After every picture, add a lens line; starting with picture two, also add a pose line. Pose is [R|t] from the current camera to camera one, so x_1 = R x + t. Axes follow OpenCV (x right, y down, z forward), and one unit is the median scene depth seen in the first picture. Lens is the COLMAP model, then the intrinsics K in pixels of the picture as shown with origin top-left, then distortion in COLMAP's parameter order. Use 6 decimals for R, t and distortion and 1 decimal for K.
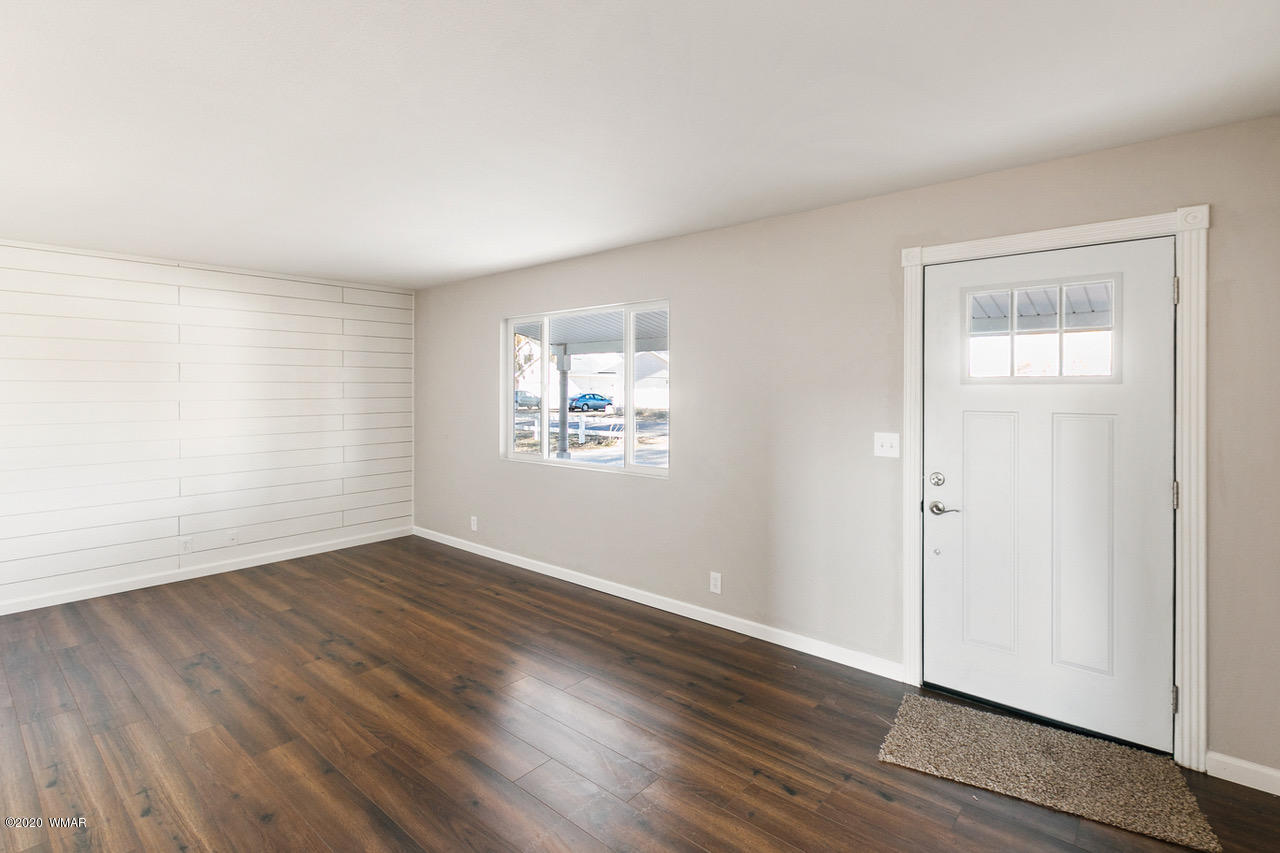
lens RADIAL K [[616.2, 0, 634.2], [0, 616.2, 365.0], [0, 0, 1]] dist [0.011969, -0.008075]
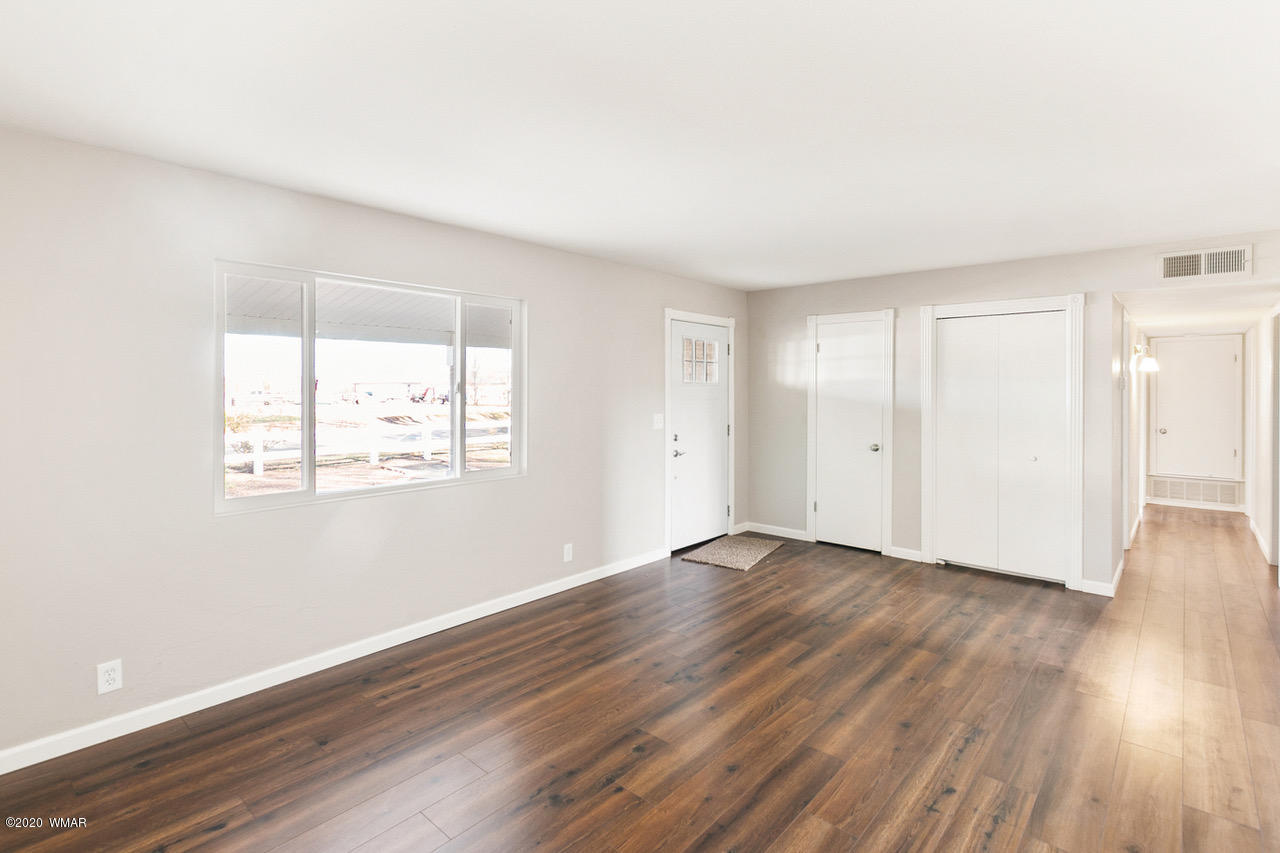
lens RADIAL K [[611.6, 0, 629.8], [0, 611.6, 386.9], [0, 0, 1]] dist [-0.000782, -0.000407]
pose [[0.016783, -0.000849, 0.999859, -1.121115], [-0.040522, 0.999177, 0.001529, 0.030470], [-0.999038, -0.040542, 0.016735, 0.946369]]
